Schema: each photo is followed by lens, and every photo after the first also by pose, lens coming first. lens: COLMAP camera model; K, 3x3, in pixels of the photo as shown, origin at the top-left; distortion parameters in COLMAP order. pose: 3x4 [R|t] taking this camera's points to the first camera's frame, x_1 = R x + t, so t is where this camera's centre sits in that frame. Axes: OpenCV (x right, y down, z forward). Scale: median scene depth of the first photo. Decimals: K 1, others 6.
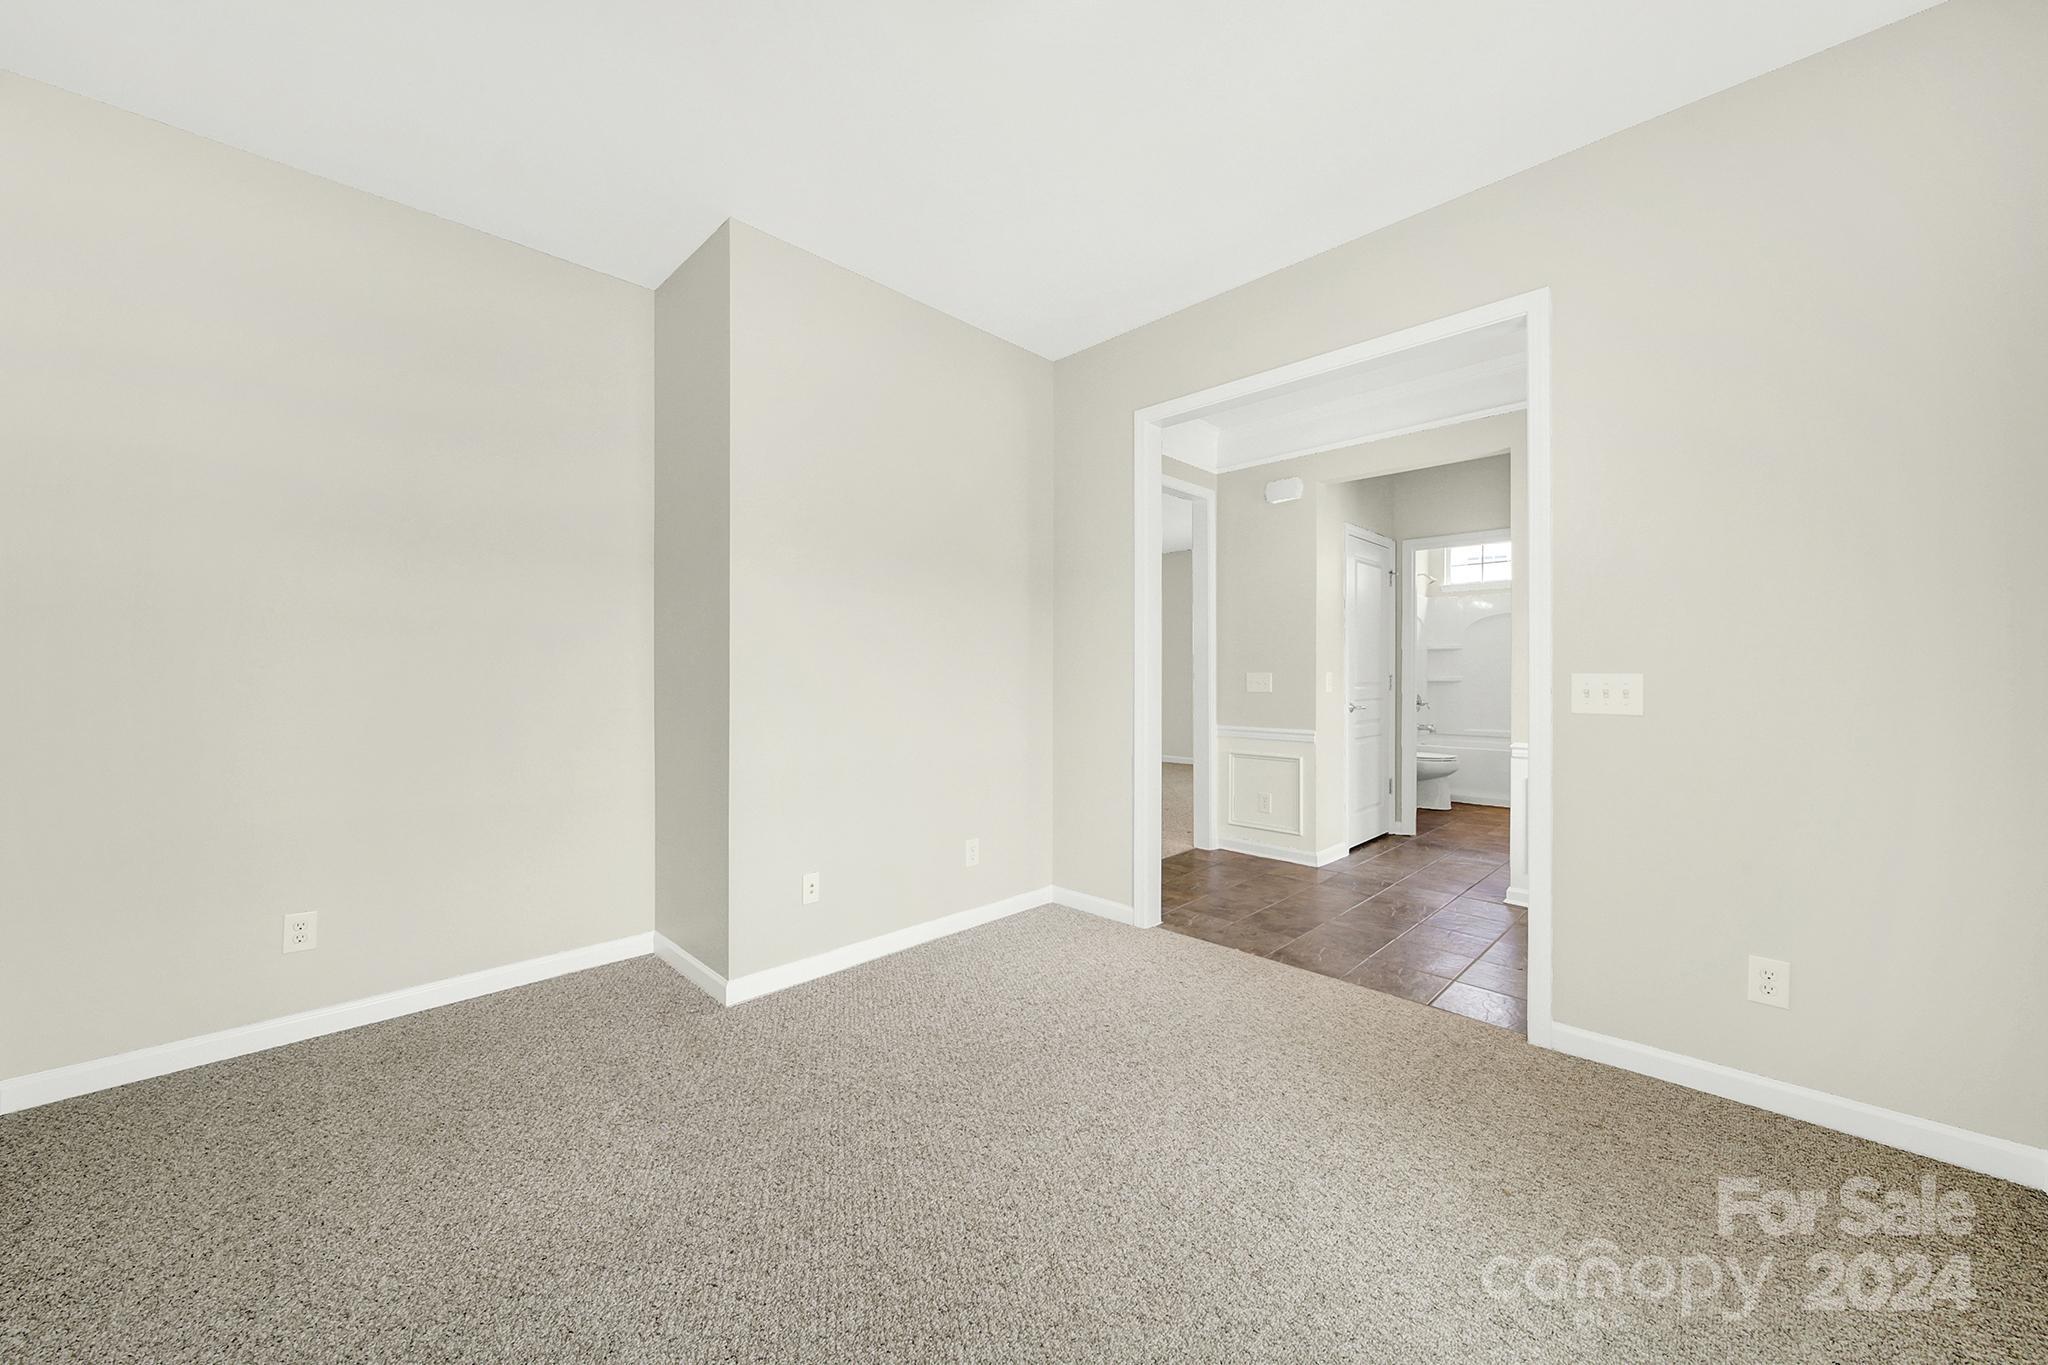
lens RADIAL K [[738.8, 0, 1013.0], [0, 738.8, 679.4], [0, 0, 1]] dist [-0.002398, 0.000313]
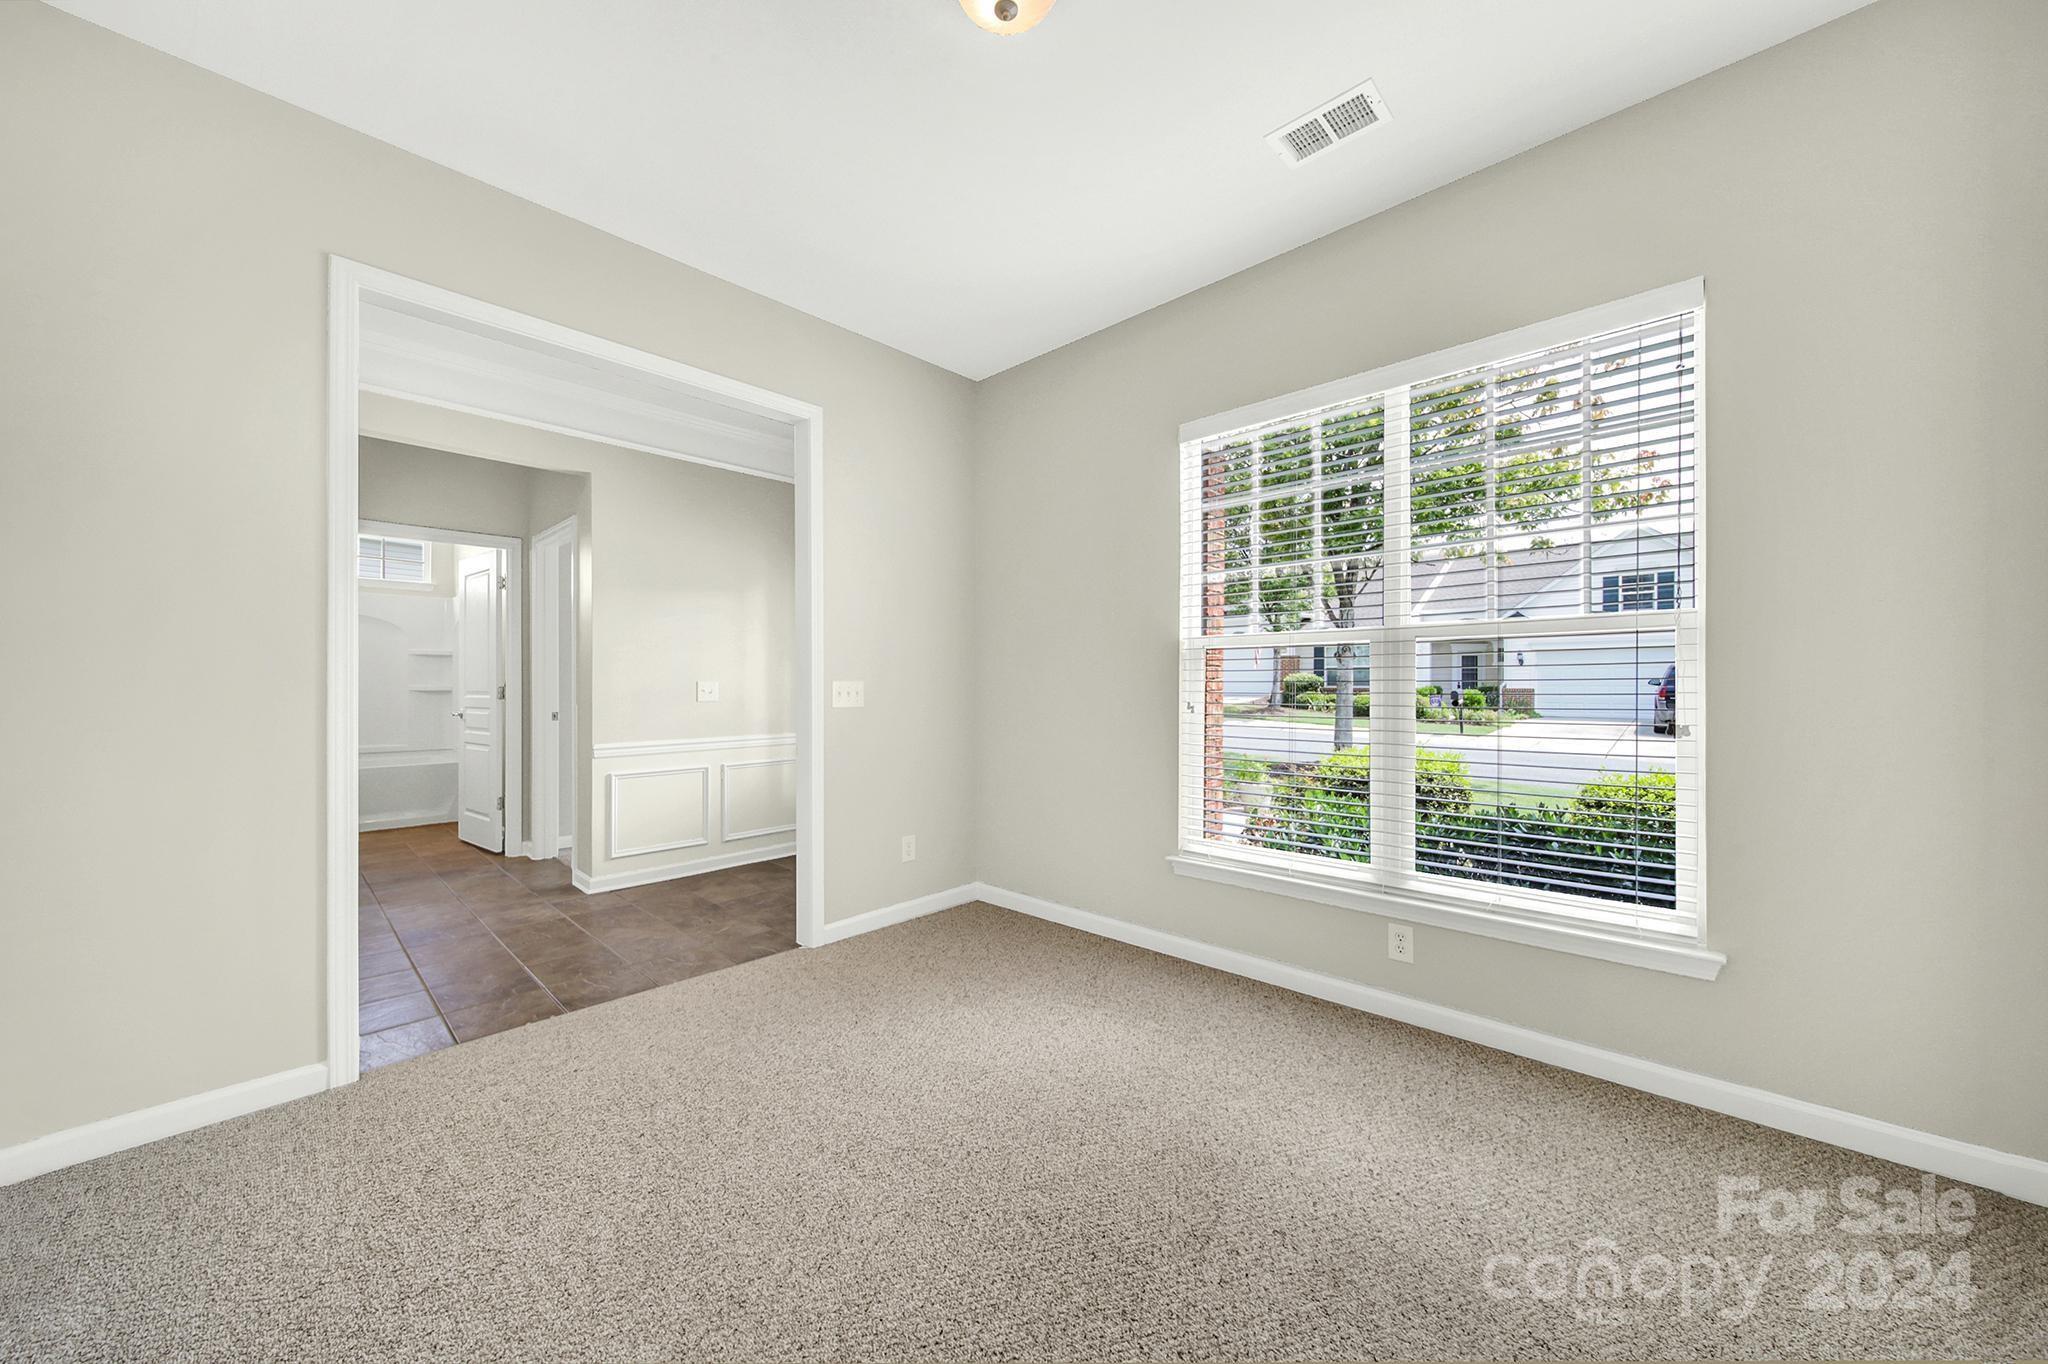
lens RADIAL K [[738.8, 0, 1014.2], [0, 738.8, 682.6], [0, 0, 1]] dist [-0.002398, 0.000313]
pose [[-0.030934, 0.001729, 0.999520, -0.718980], [0.007869, 0.999968, -0.001487, 0.001211], [-0.999490, 0.007819, -0.030946, 0.692260]]
